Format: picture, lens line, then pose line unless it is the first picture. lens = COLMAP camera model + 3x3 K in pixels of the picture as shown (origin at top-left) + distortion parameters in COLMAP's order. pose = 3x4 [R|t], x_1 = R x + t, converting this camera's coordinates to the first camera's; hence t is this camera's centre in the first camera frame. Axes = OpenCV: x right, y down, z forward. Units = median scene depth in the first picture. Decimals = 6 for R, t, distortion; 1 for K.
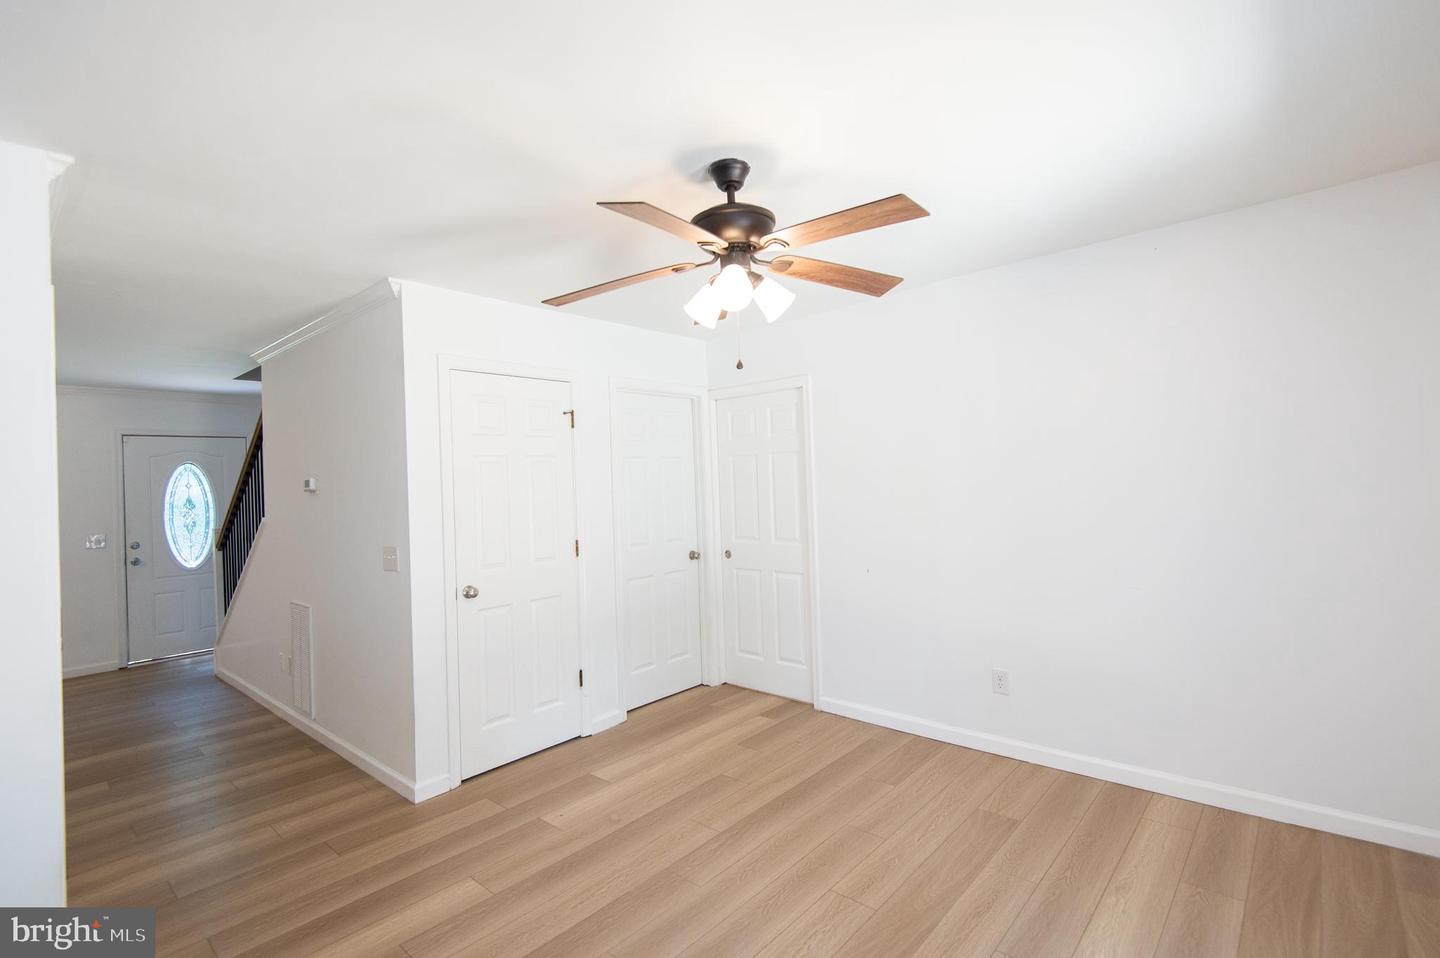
lens RADIAL K [[661.8, 0, 722.3], [0, 661.8, 477.3], [0, 0, 1]] dist [0.039607, -0.019446]
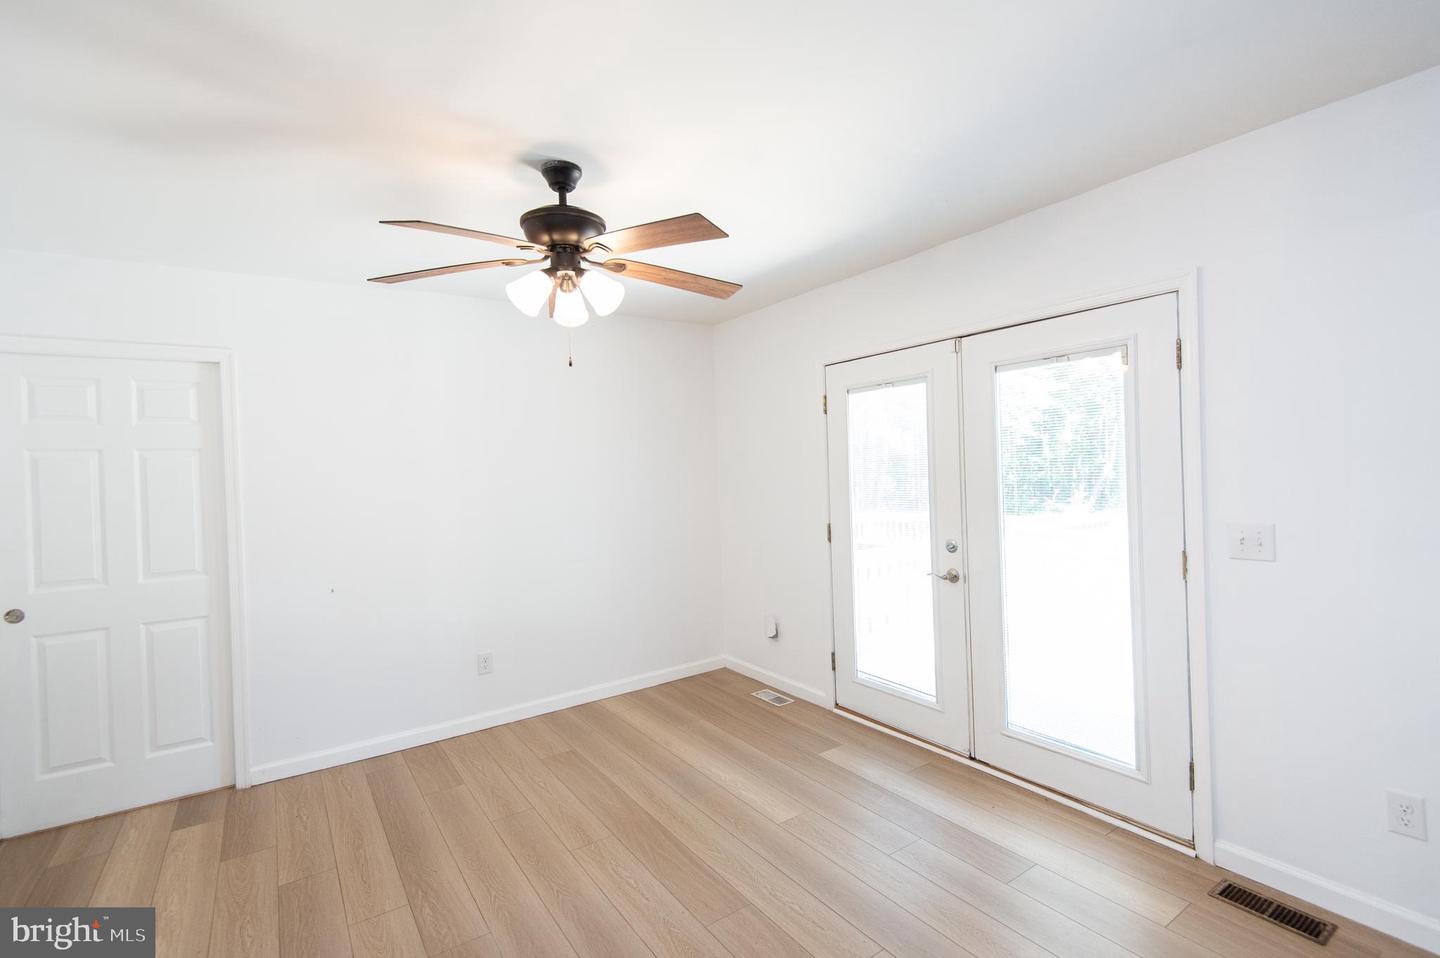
lens RADIAL K [[661.8, 0, 722.3], [0, 661.8, 477.3], [0, 0, 1]] dist [0.039607, -0.019446]
pose [[0.242160, 0.015123, 0.970118, -0.611022], [0.017979, 0.999637, -0.020071, 0.022769], [-0.970070, 0.022302, 0.241800, 0.346492]]
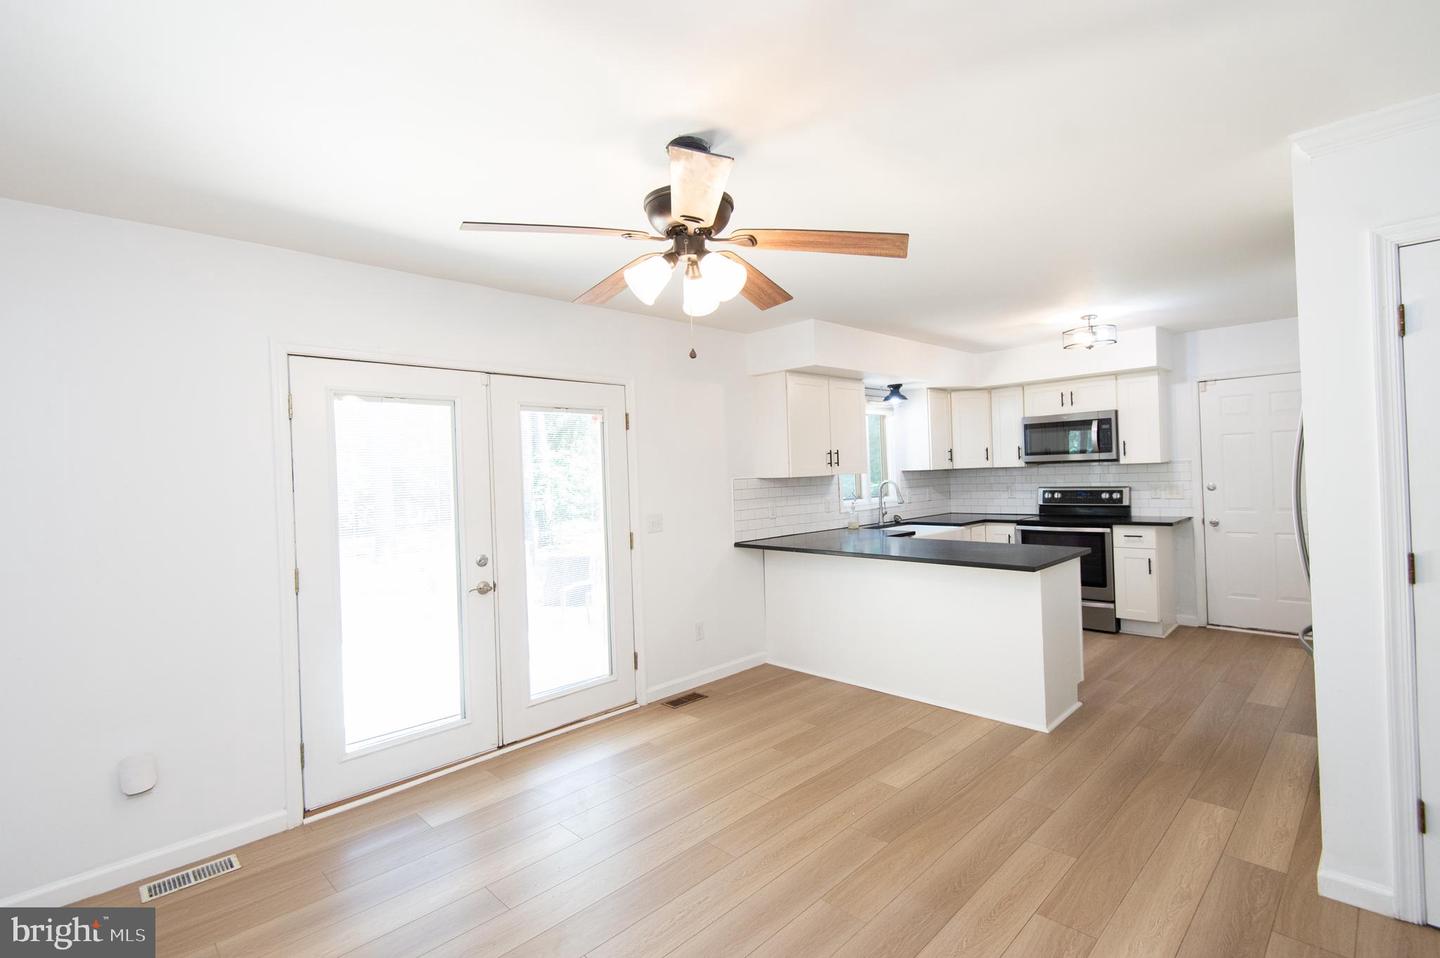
lens RADIAL K [[674.2, 0, 725.0], [0, 674.2, 473.7], [0, 0, 1]] dist [0.042349, -0.020760]
pose [[-0.995950, 0.072182, 0.053604, -0.033598], [0.071681, 0.997365, -0.011213, 0.012443], [-0.054272, -0.007325, -0.998499, 1.321483]]
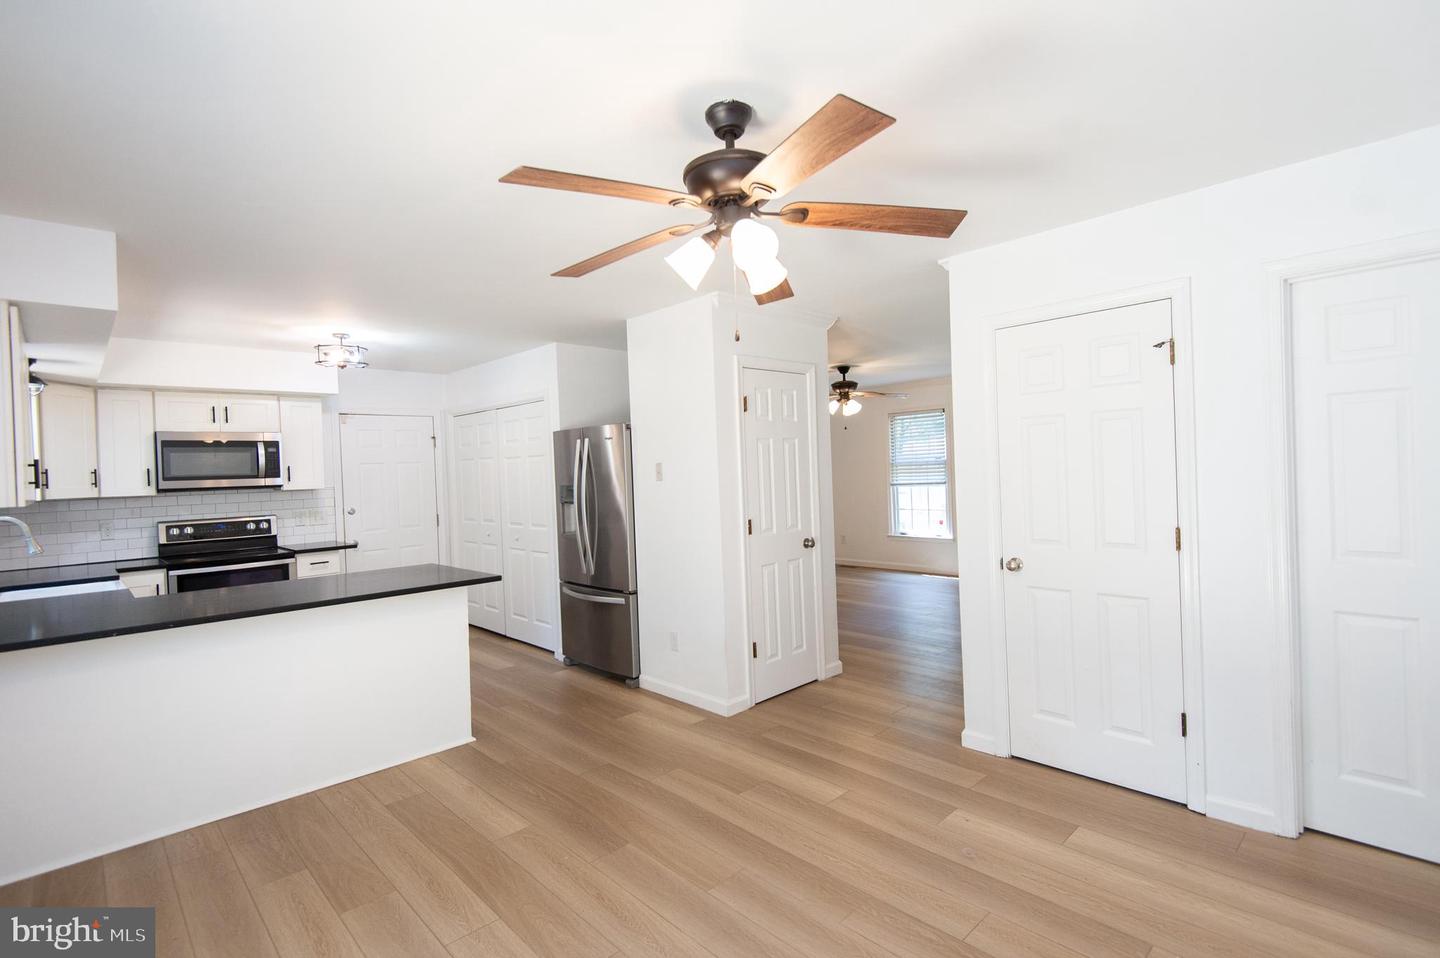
lens RADIAL K [[674.2, 0, 725.0], [0, 674.2, 473.7], [0, 0, 1]] dist [0.042349, -0.020760]
pose [[-0.072928, 0.045630, -0.996293, 0.629613], [0.049325, 0.997895, 0.042093, -0.017197], [0.996117, -0.046072, -0.075025, 0.701470]]
